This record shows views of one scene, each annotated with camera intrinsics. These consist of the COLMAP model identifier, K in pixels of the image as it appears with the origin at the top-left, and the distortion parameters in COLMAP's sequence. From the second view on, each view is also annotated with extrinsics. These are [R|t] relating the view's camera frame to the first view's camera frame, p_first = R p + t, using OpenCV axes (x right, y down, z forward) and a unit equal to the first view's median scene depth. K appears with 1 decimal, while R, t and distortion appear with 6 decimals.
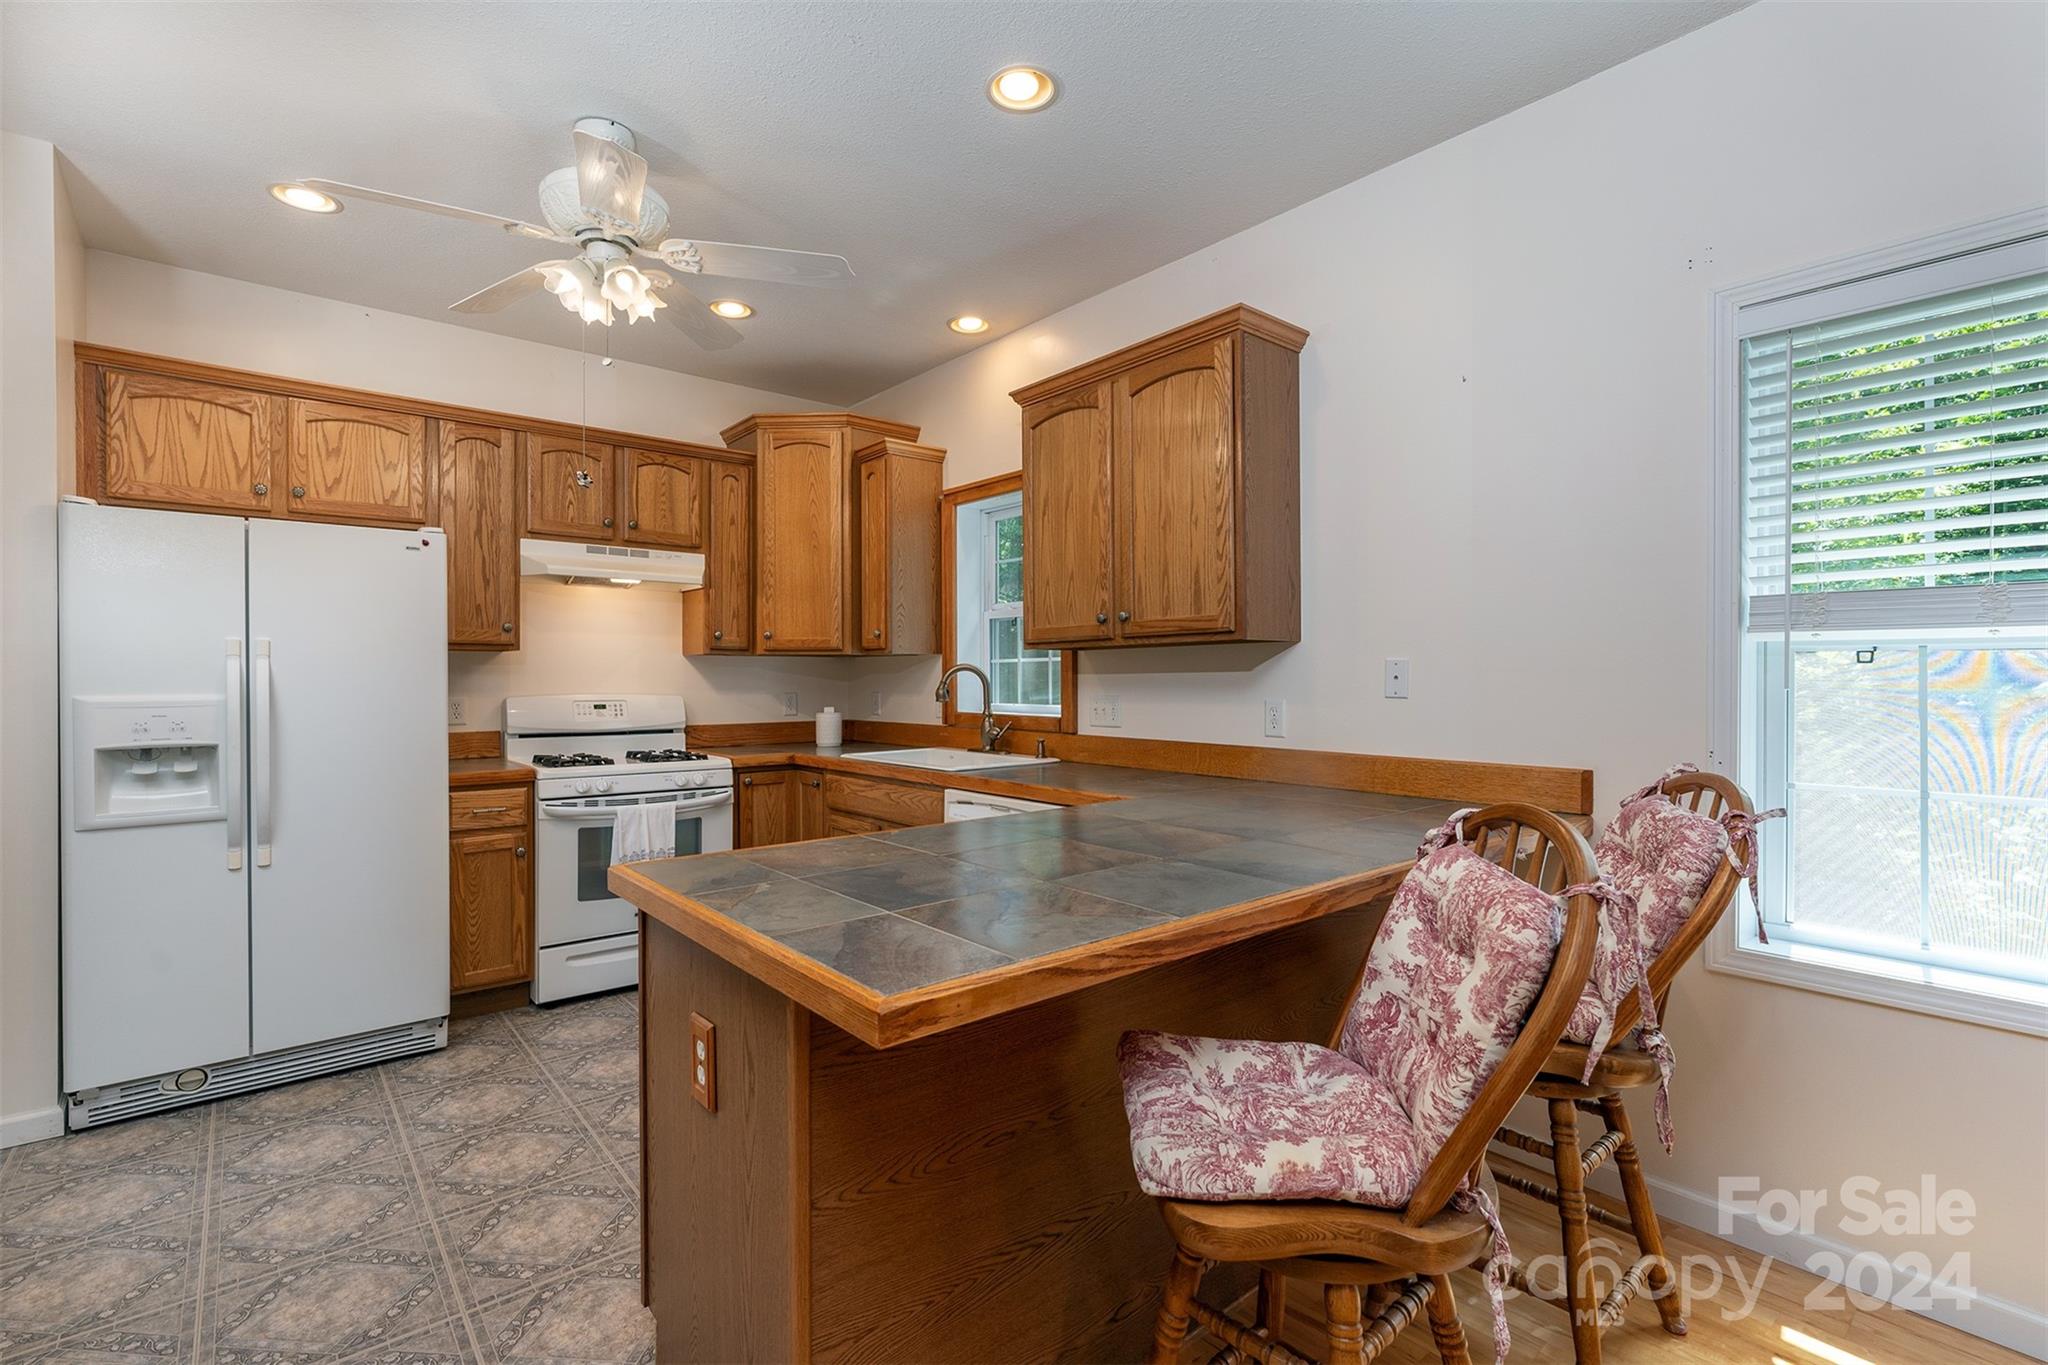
lens RADIAL K [[940.7, 0, 1027.4], [0, 940.7, 682.1], [0, 0, 1]] dist [0.001822, 0.000122]
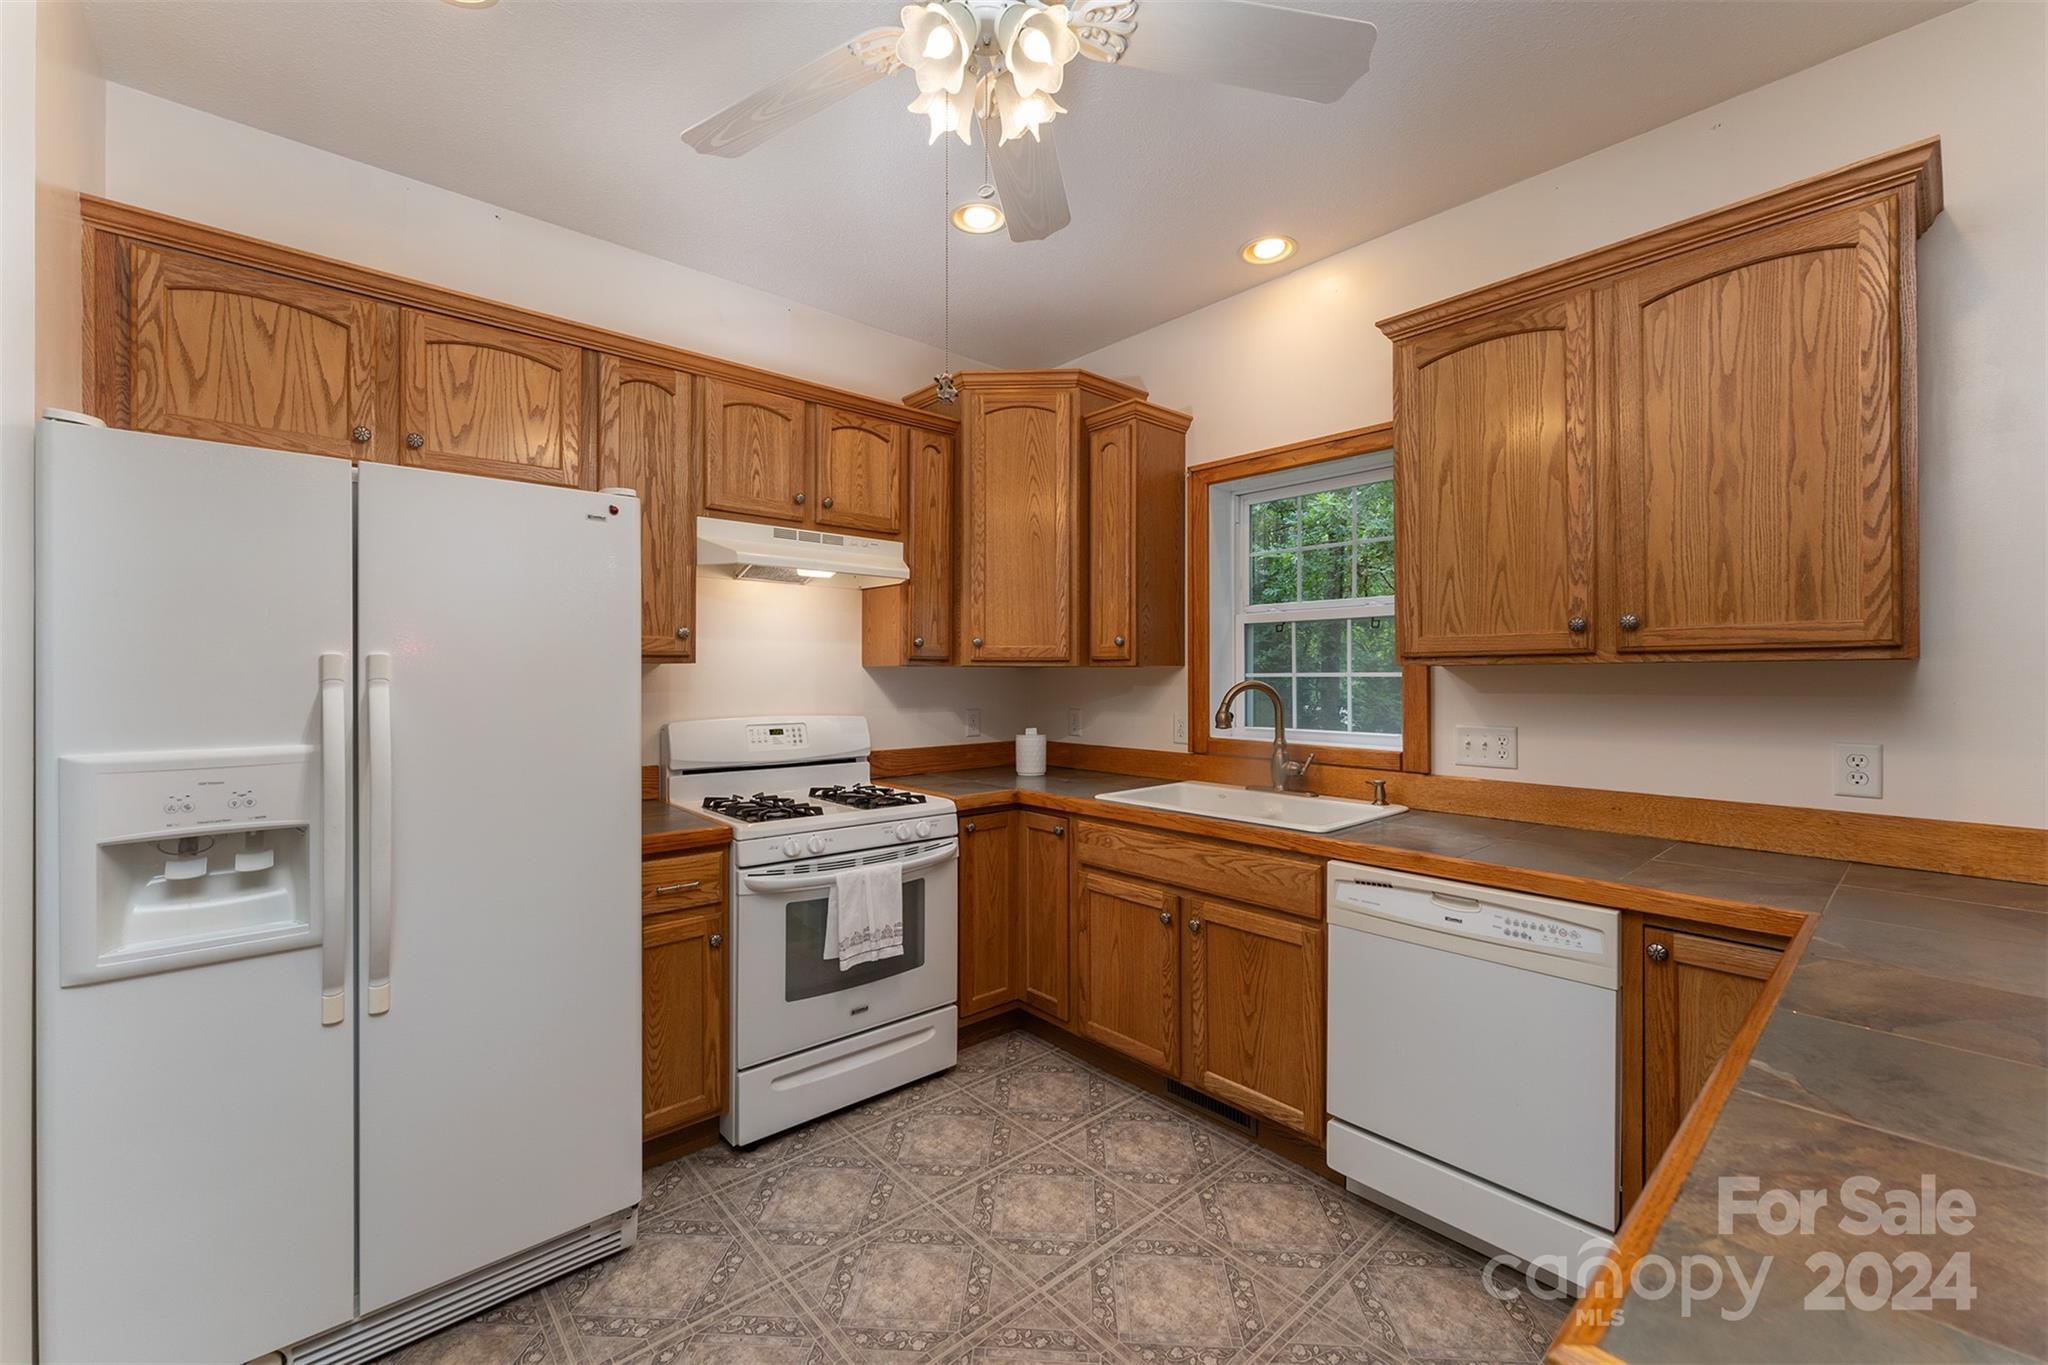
lens RADIAL K [[837.1, 0, 1024.1], [0, 837.1, 674.5], [0, 0, 1]] dist [0.002706, -0.000453]
pose [[0.999678, 0.002309, 0.025287, -0.302572], [-0.002208, 0.999989, -0.004025, -0.023346], [-0.025296, 0.003968, 0.999672, 0.328365]]
